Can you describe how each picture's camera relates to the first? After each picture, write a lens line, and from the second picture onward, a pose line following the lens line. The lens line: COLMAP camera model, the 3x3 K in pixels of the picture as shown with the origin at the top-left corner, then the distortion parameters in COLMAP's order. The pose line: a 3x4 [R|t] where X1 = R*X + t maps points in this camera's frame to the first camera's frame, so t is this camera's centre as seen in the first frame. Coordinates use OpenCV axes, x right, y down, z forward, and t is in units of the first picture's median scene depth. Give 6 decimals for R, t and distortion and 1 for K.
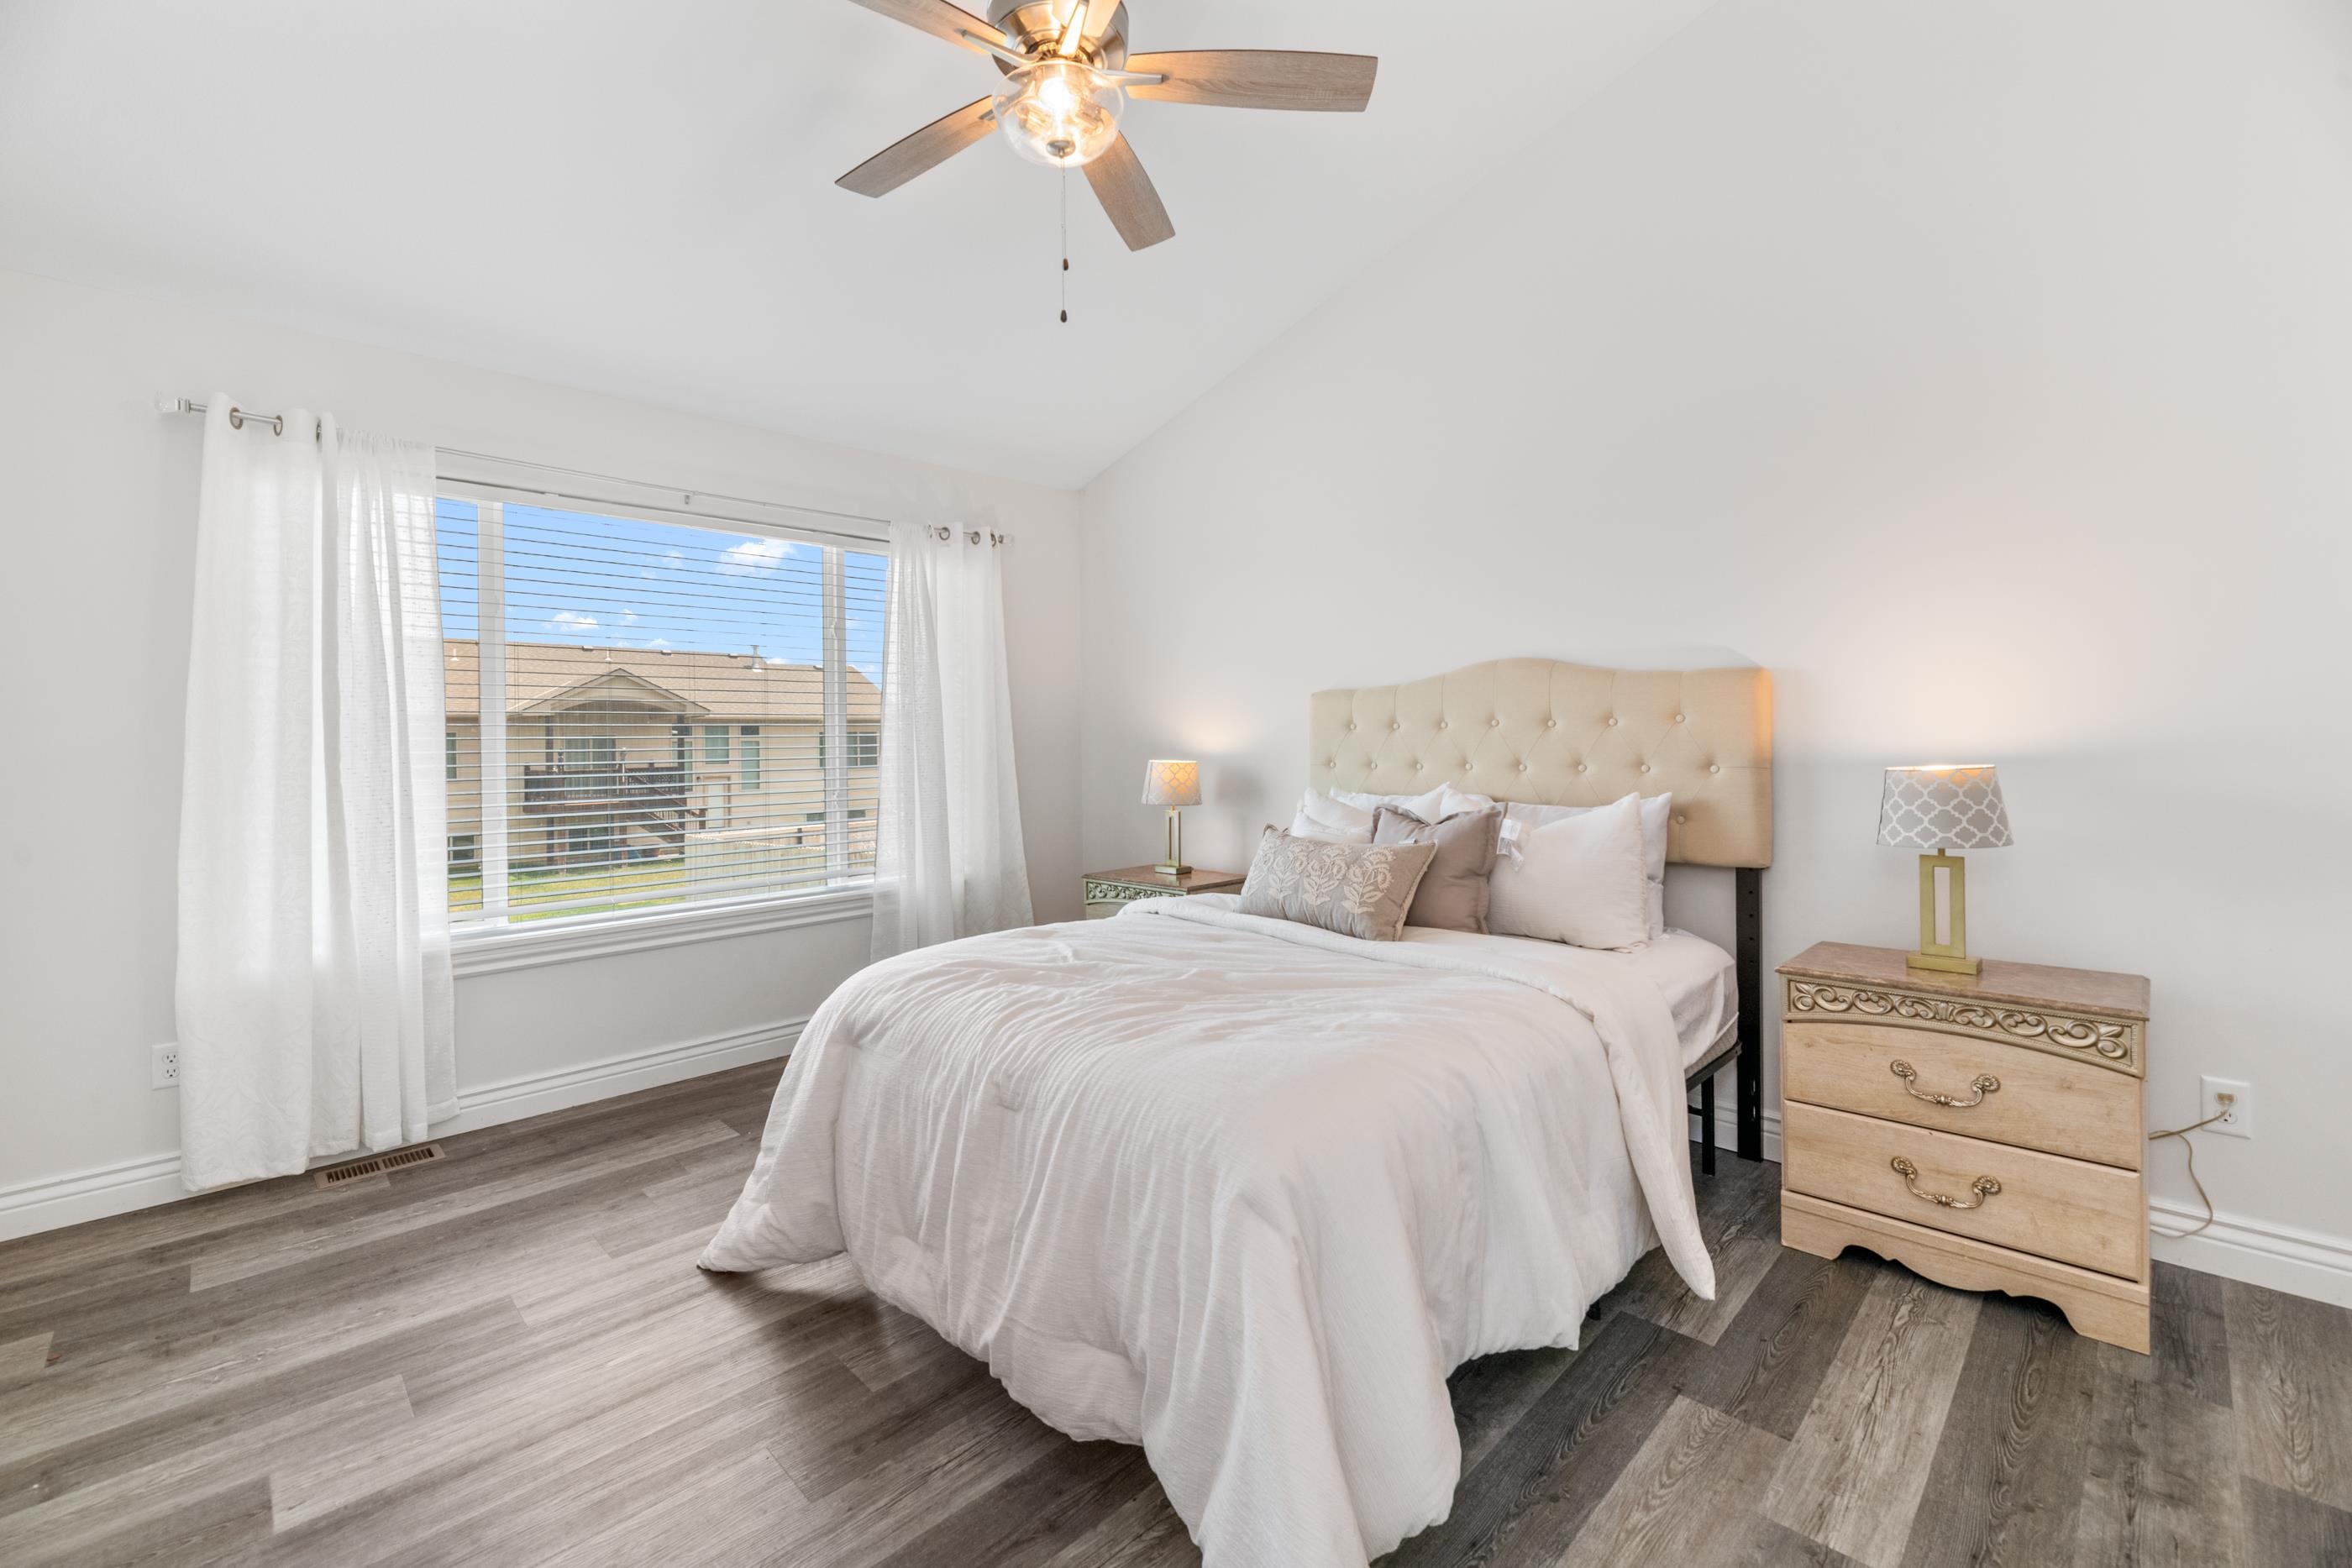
lens RADIAL K [[968.6, 0, 1143.9], [0, 968.6, 746.3], [0, 0, 1]] dist [-0.007402, -0.000685]
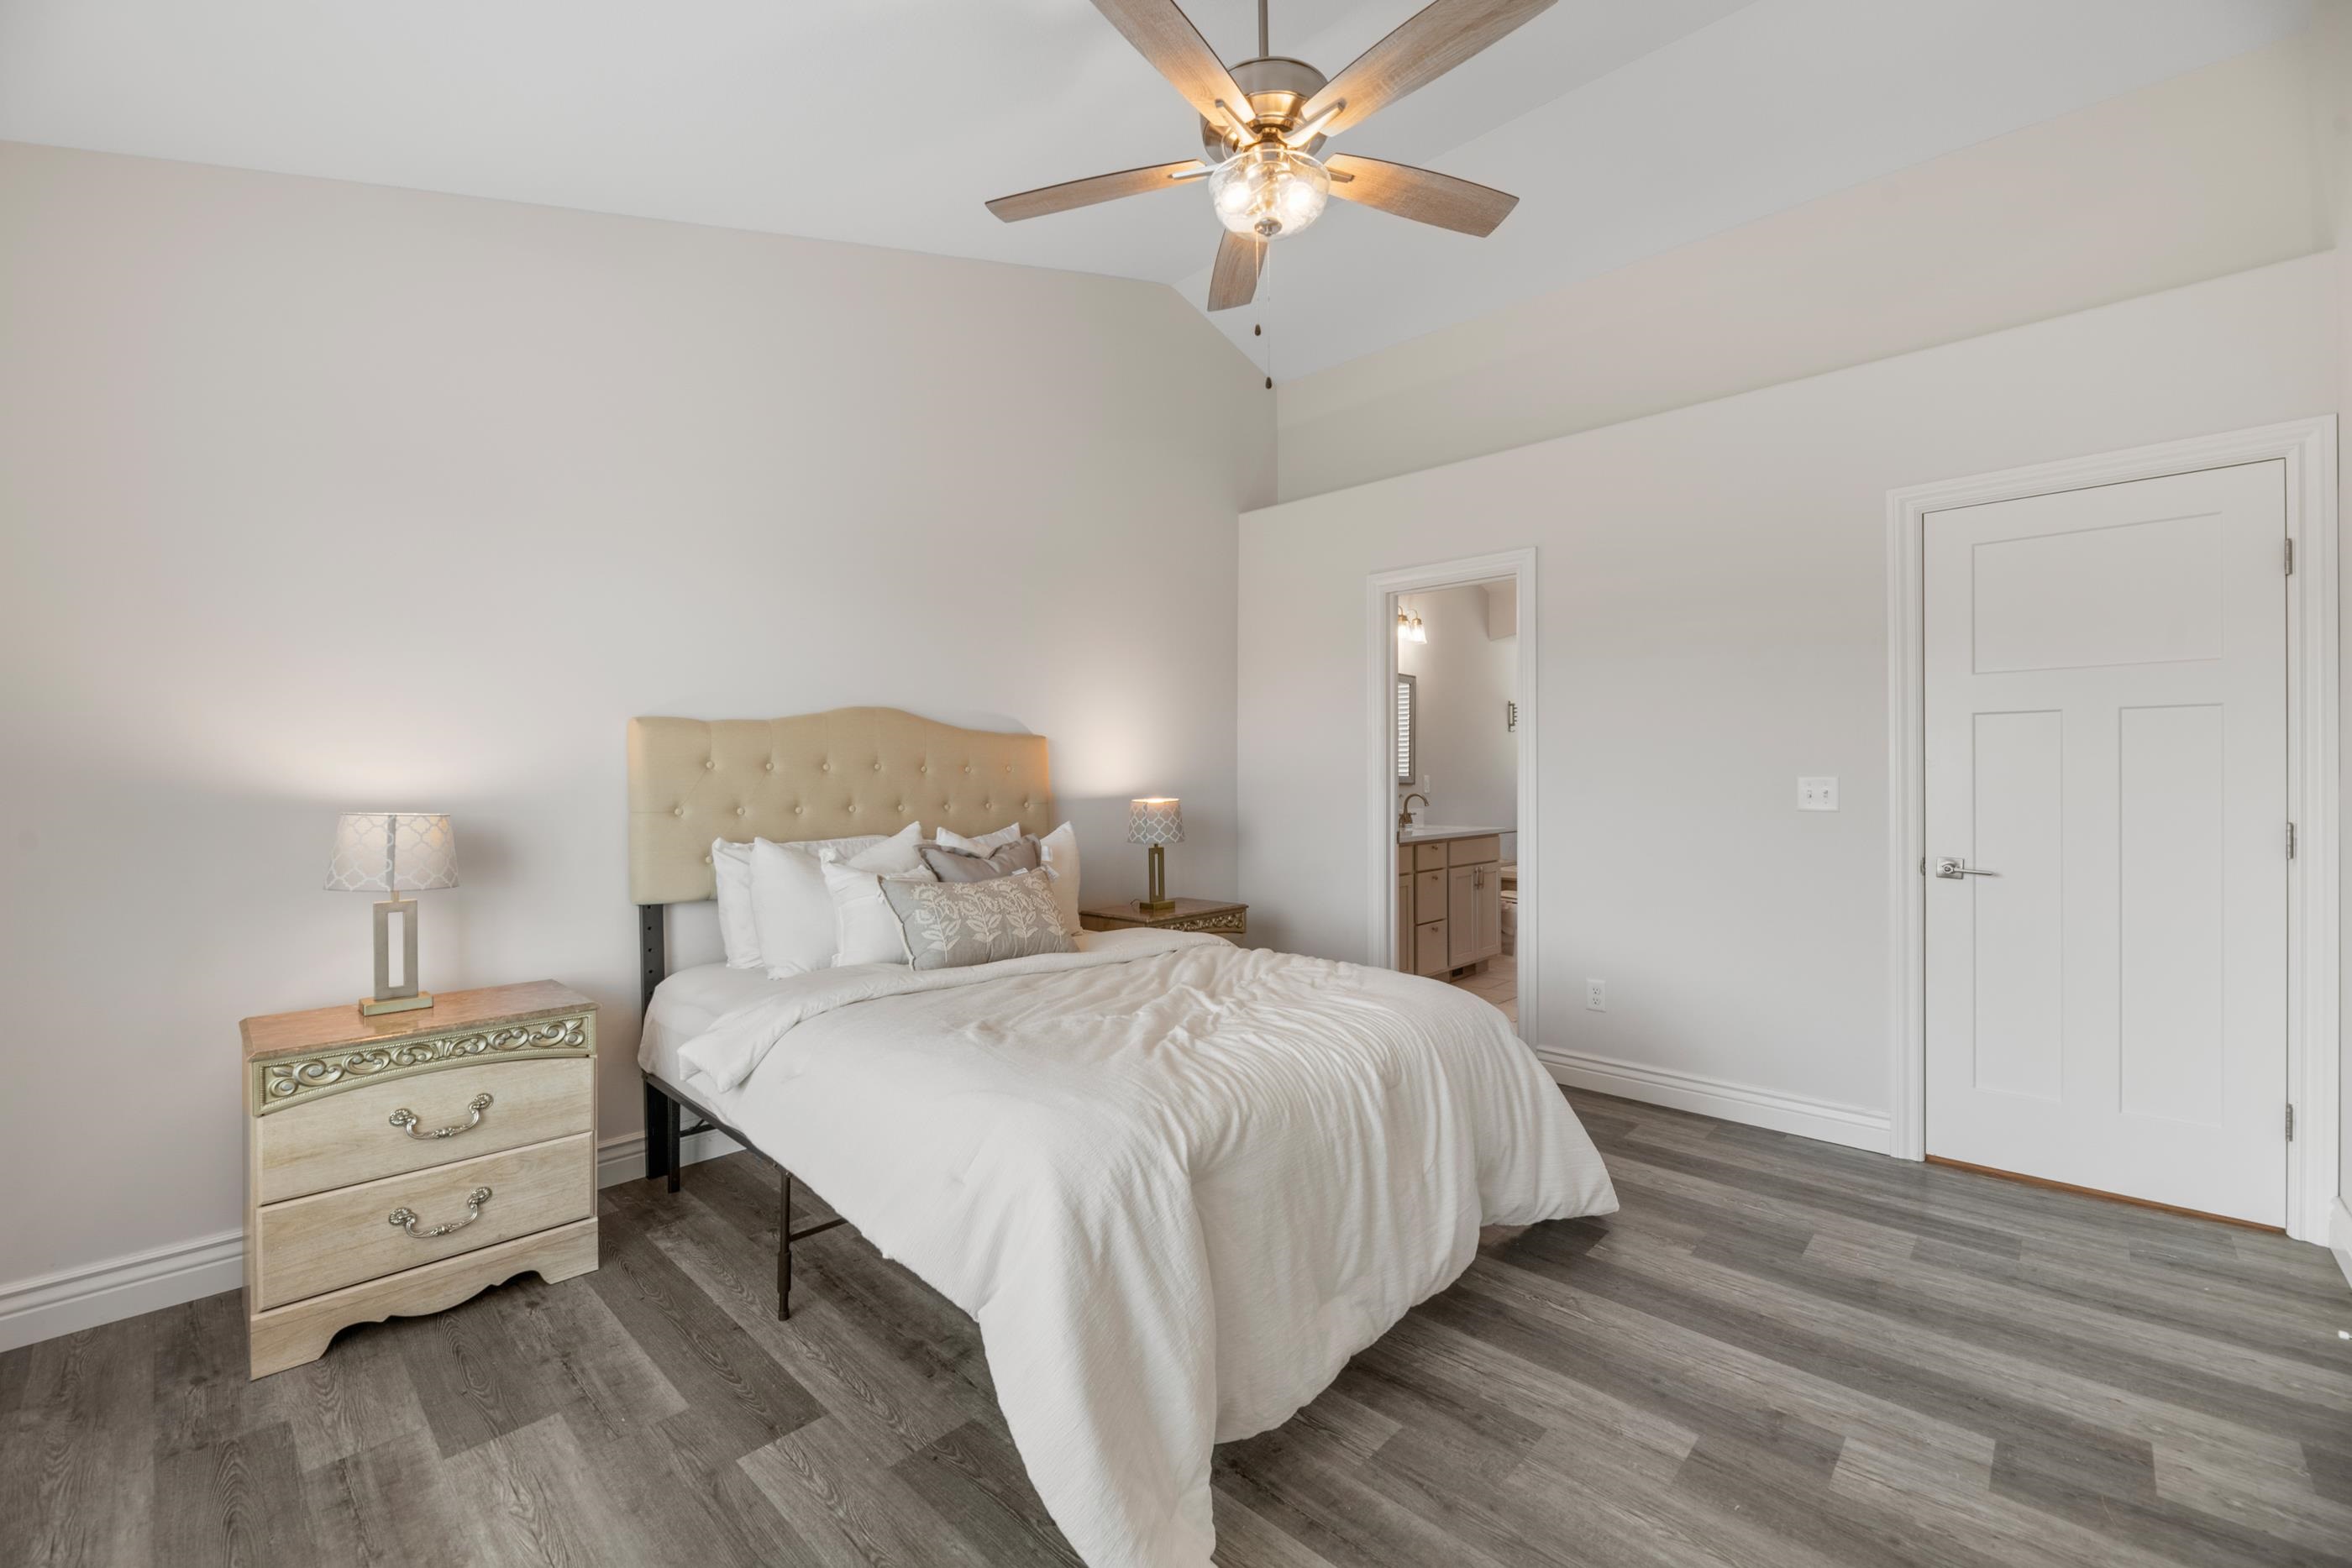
lens RADIAL K [[968.6, 0, 1173.5], [0, 968.6, 788.8], [0, 0, 1]] dist [-0.007402, -0.000685]
pose [[-0.046371, 0.006991, 0.998900, -0.268463], [0.003029, 0.999972, -0.006858, 0.003175], [-0.998920, 0.002707, -0.046391, 0.270193]]
